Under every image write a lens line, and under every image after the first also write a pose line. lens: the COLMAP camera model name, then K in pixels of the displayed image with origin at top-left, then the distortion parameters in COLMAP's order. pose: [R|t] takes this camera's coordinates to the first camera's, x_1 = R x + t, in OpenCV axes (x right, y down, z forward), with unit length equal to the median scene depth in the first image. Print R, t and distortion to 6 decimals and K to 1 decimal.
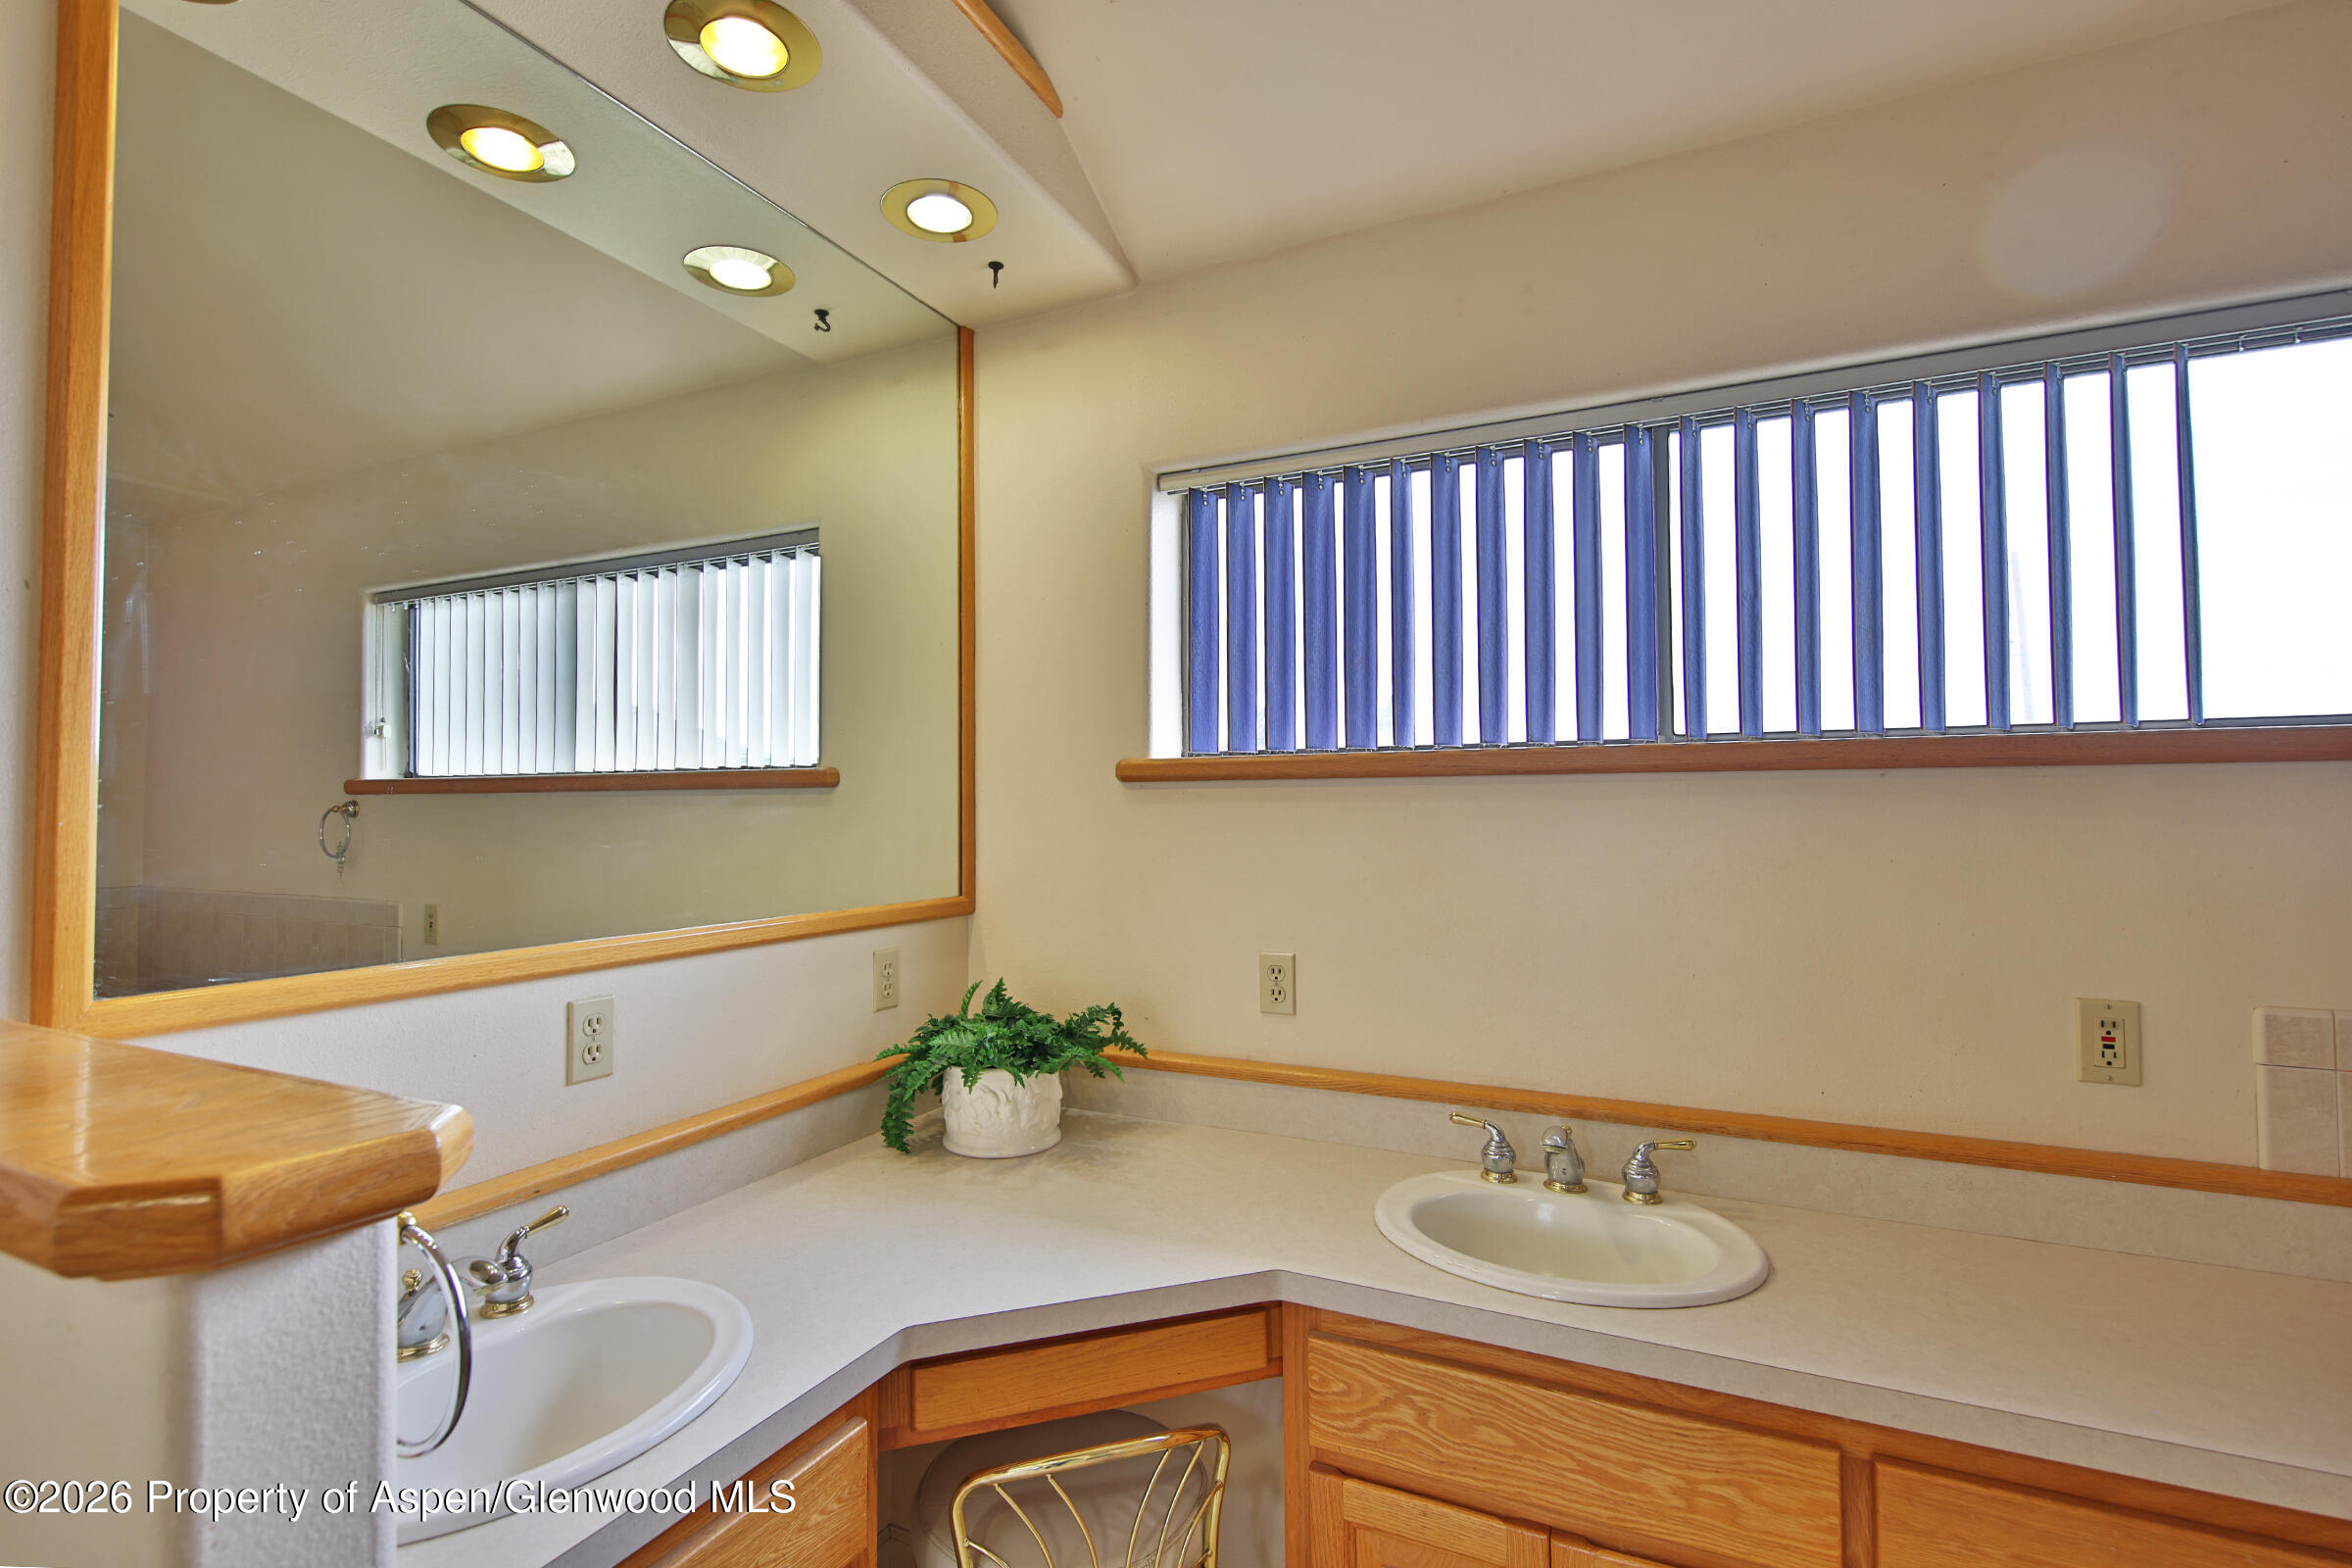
lens RADIAL K [[1088.7, 0, 1152.4], [0, 1088.7, 779.2], [0, 0, 1]] dist [0.001753, 0.000030]
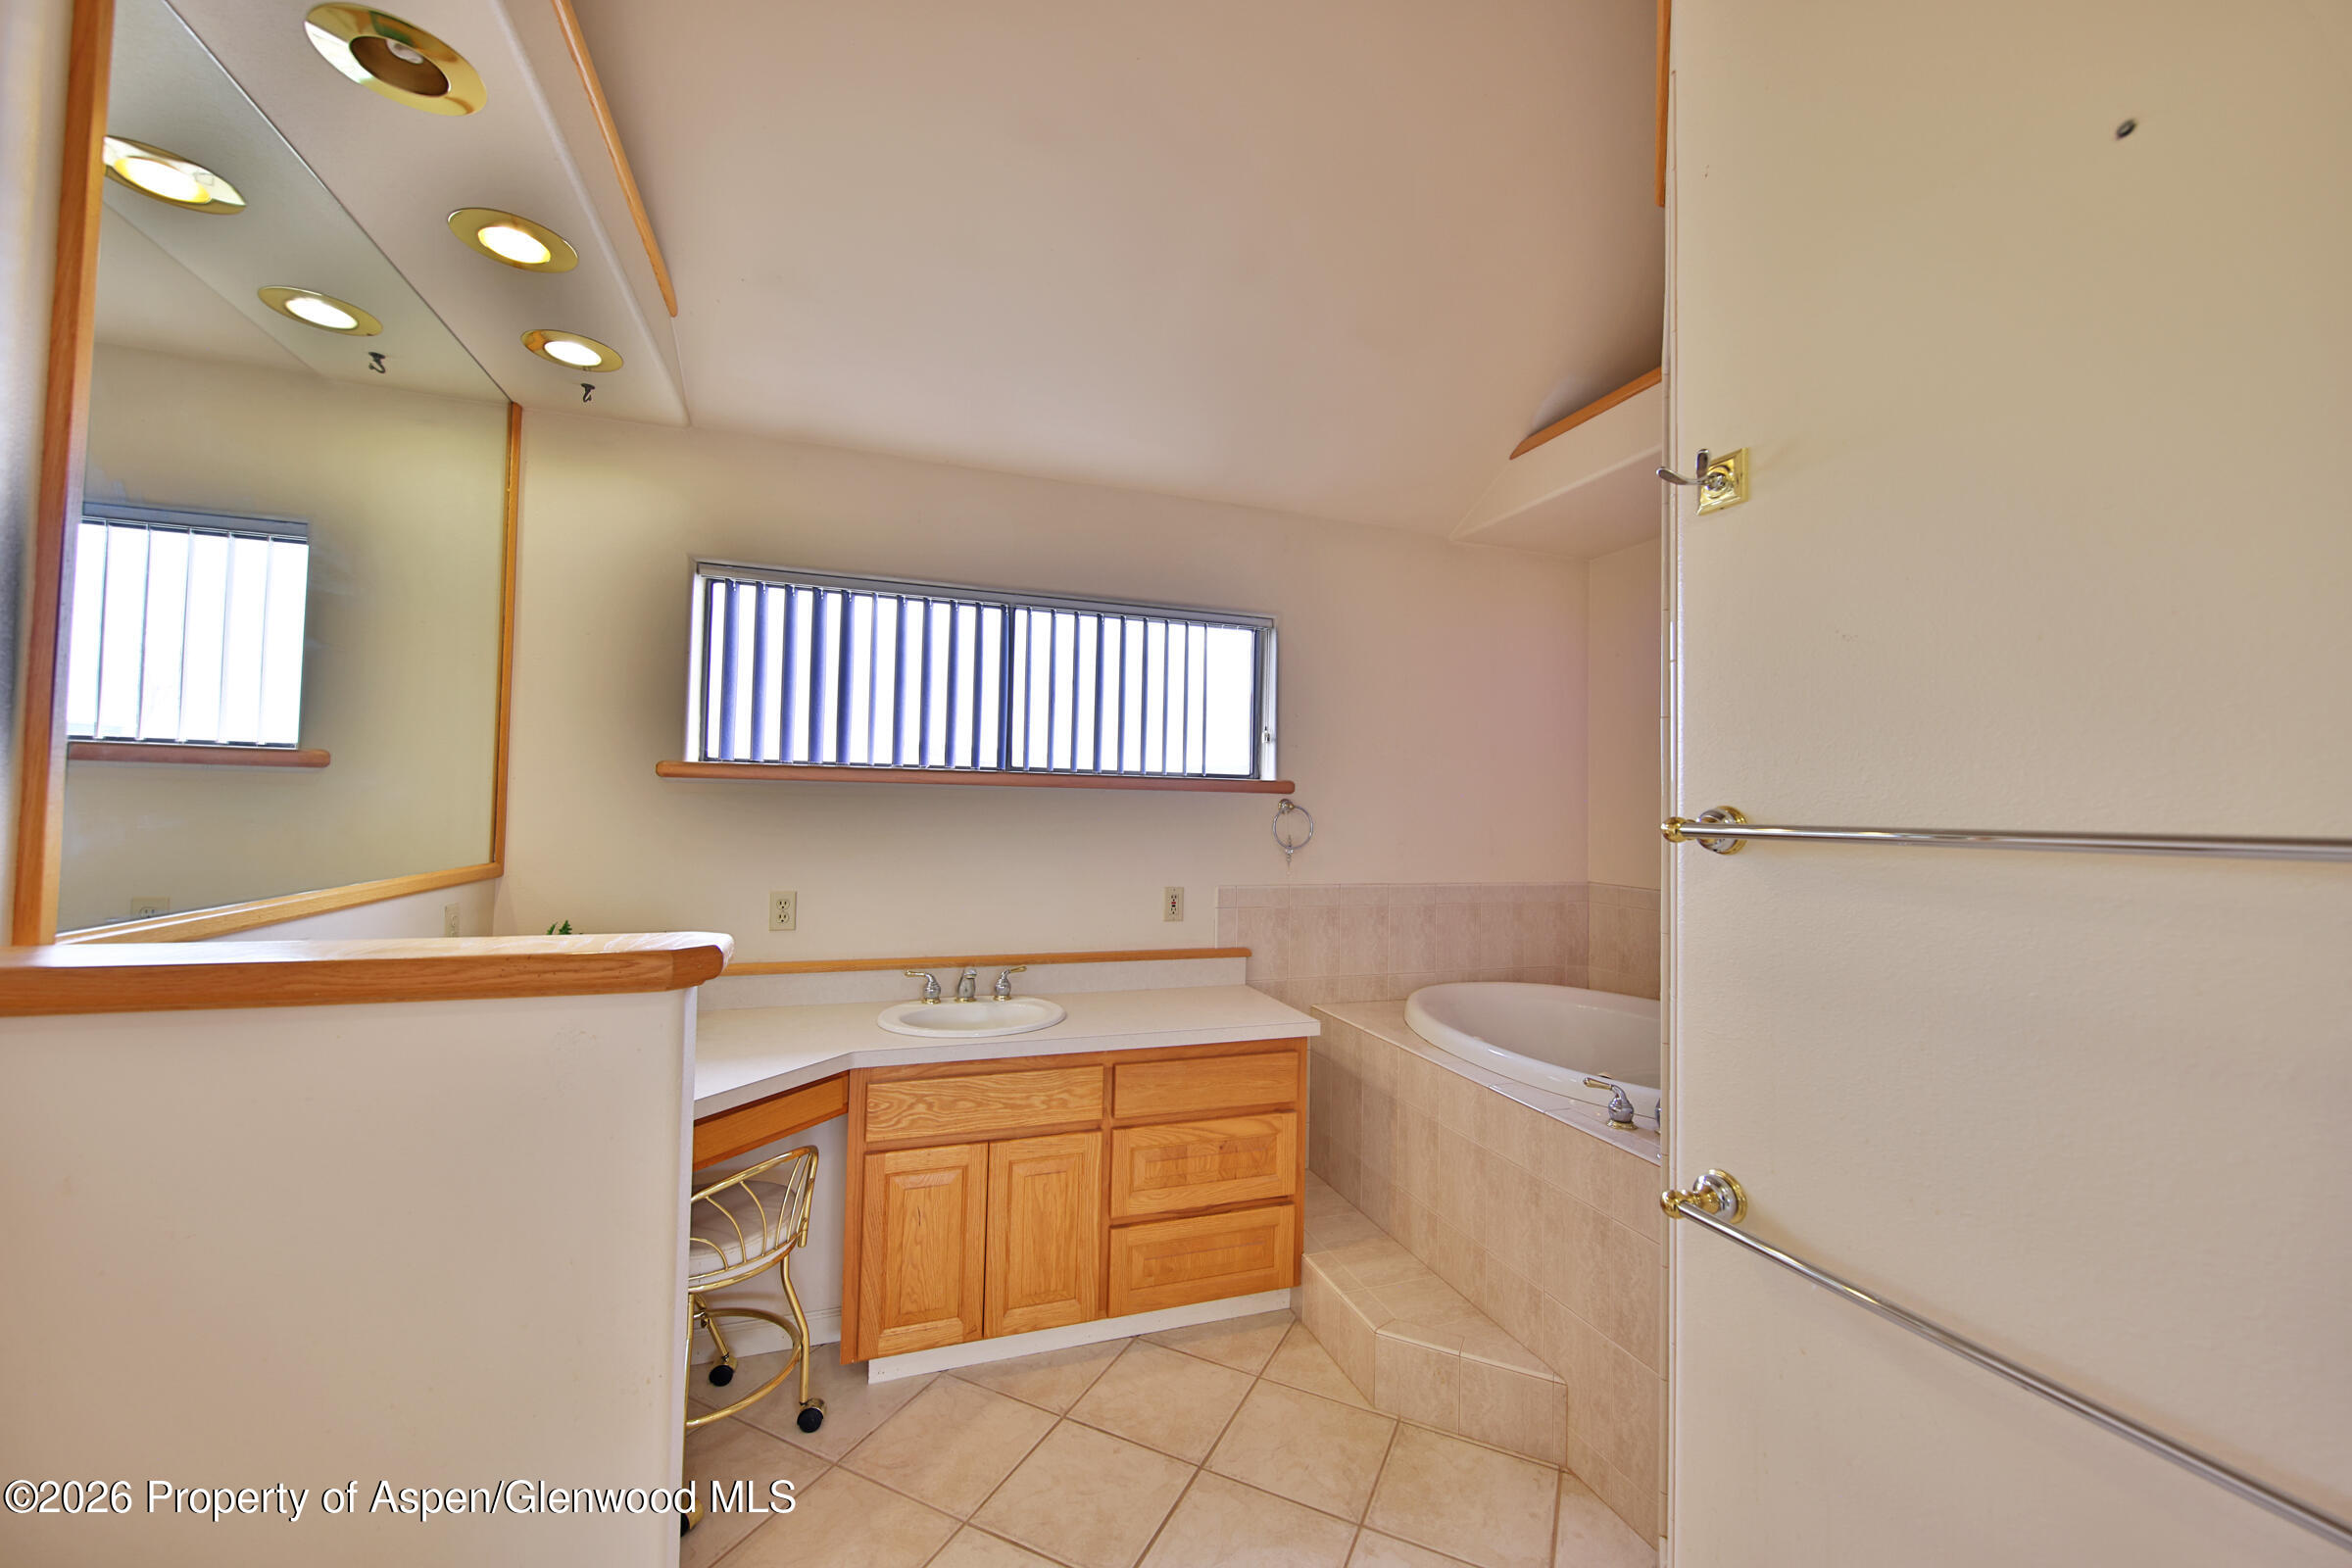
lens RADIAL K [[908.3, 0, 1183.3], [0, 908.3, 780.6], [0, 0, 1]] dist [0.014392, -0.007750]
pose [[0.698914, 0.039715, 0.714103, -0.566182], [-0.044345, 0.998942, -0.012155, -0.011573], [-0.713830, -0.023171, 0.699935, -0.429111]]
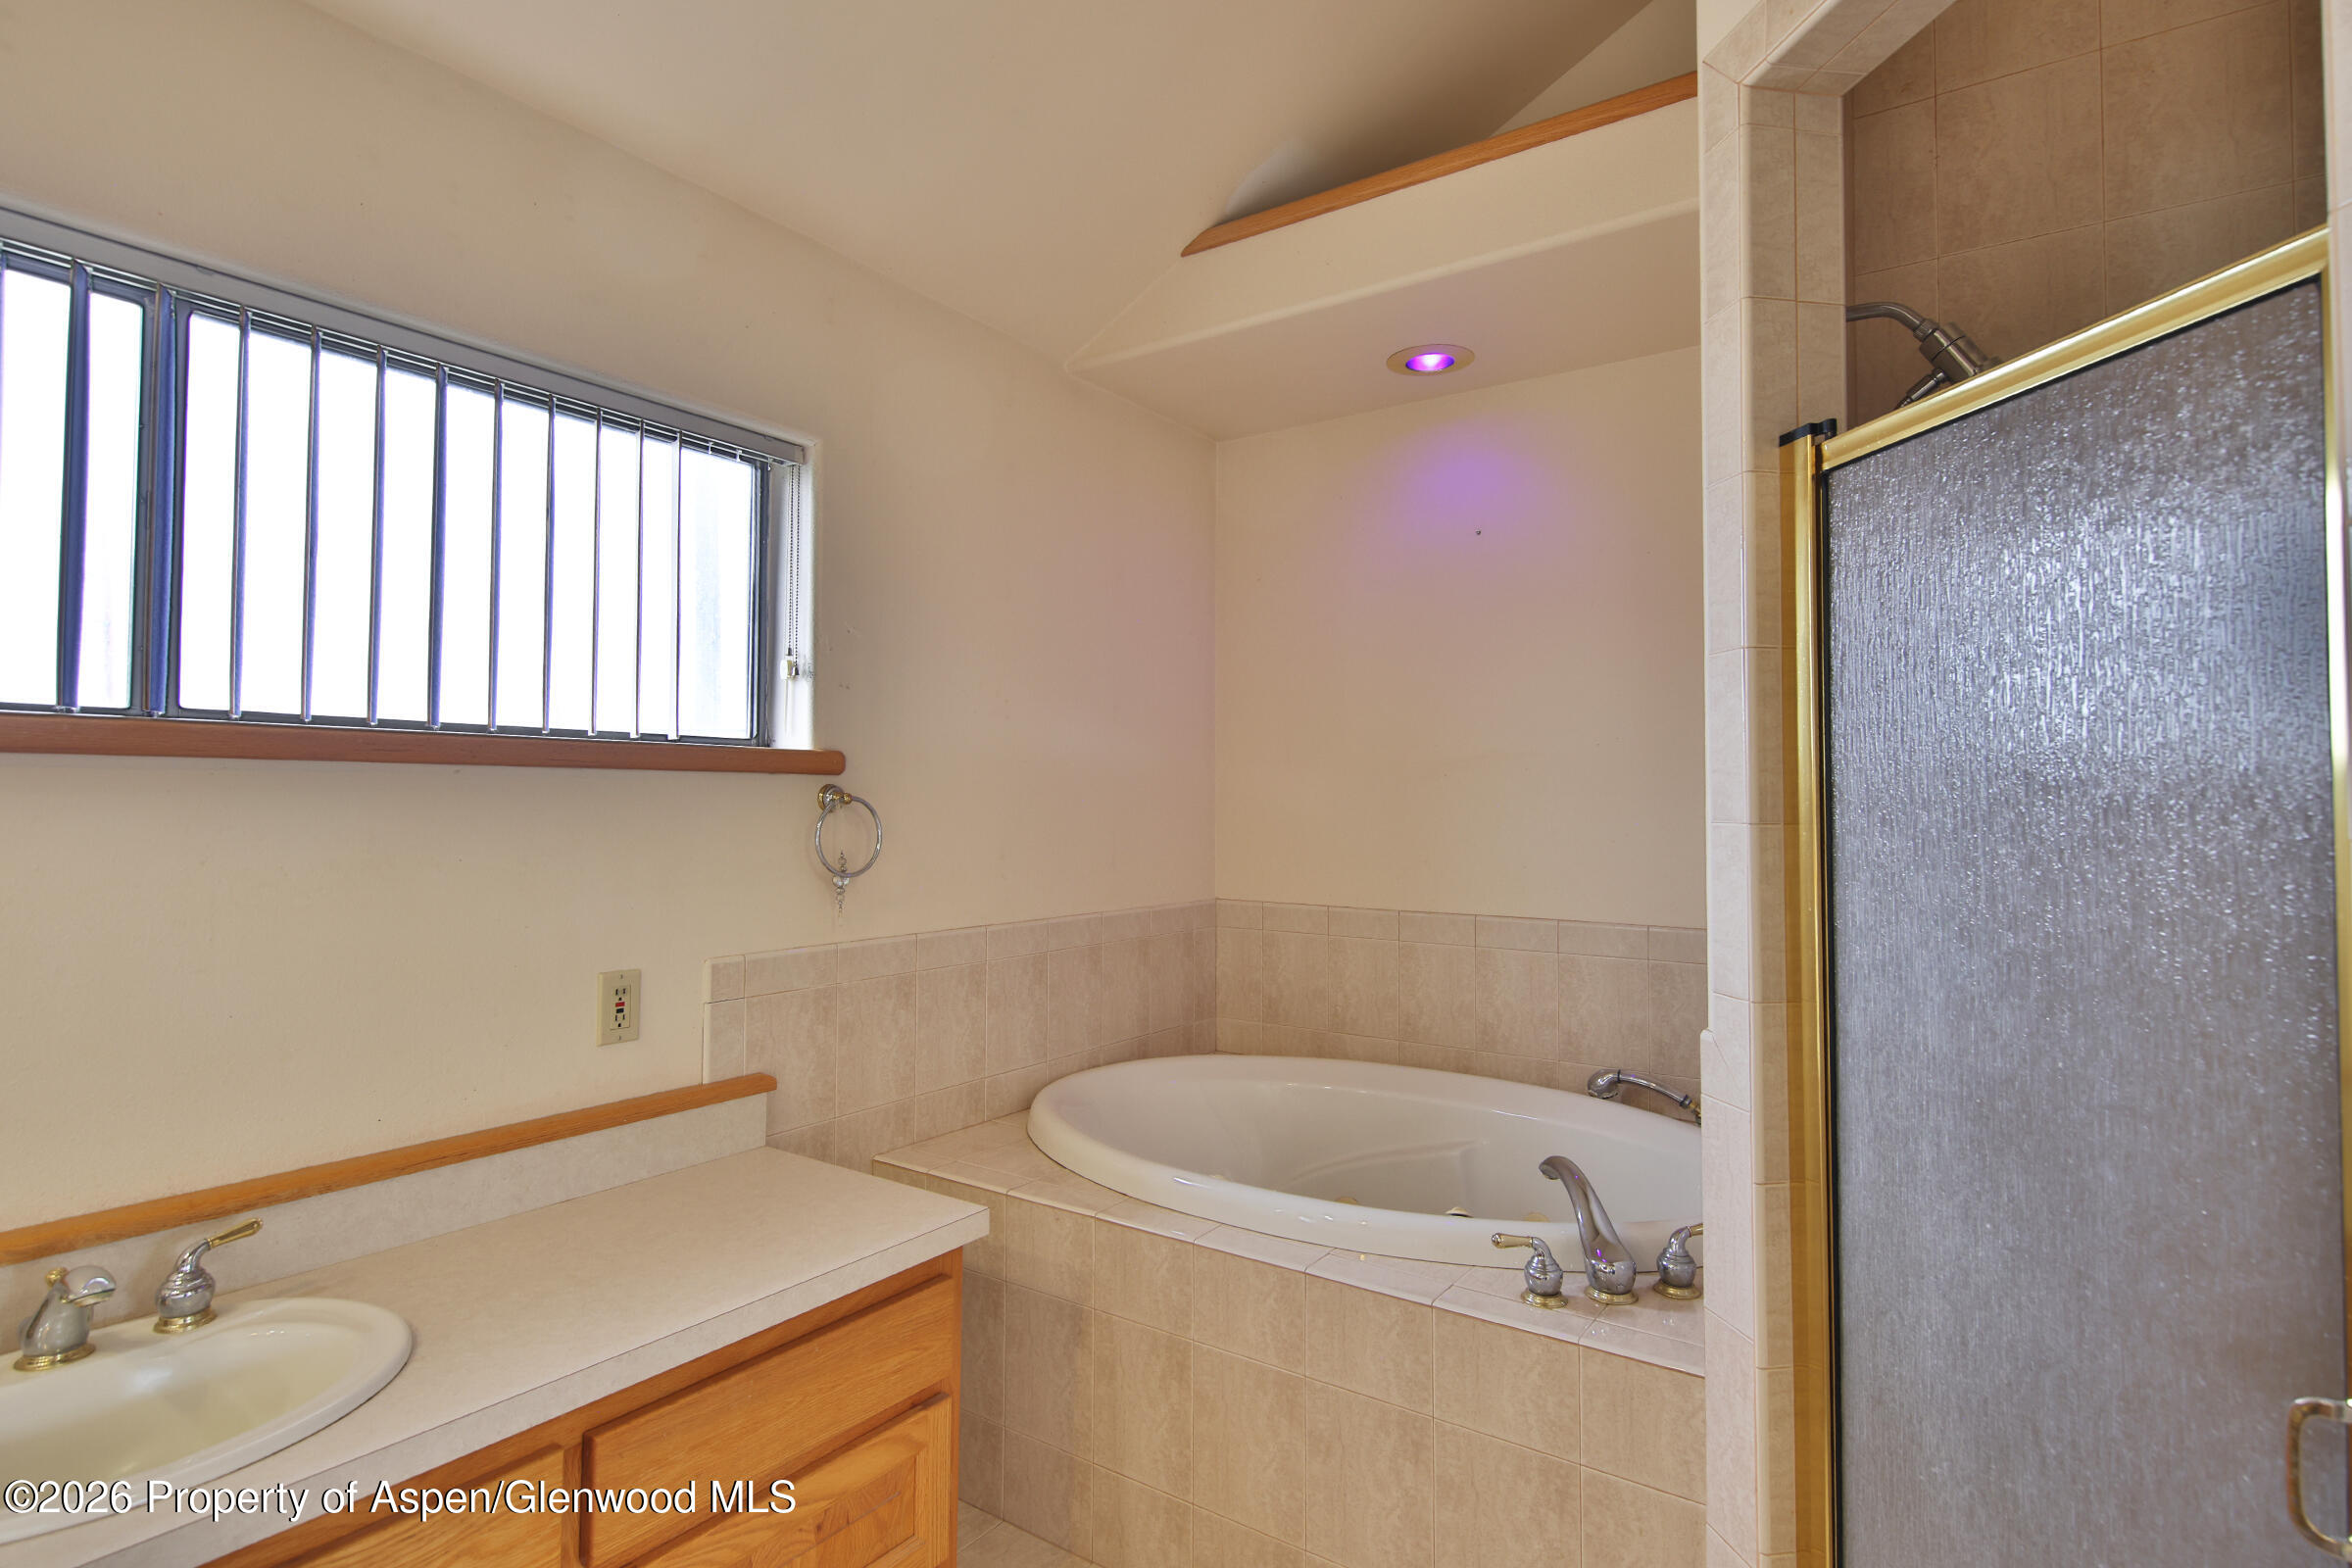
lens RADIAL K [[1194.6, 0, 1189.4], [0, 1194.6, 762.0], [0, 0, 1]] dist [0.005508, 0.000091]
pose [[0.149706, 0.037122, 0.988033, -0.301085], [-0.035462, 0.998854, -0.032155, -0.000720], [-0.988094, -0.030224, 0.150851, 0.211821]]
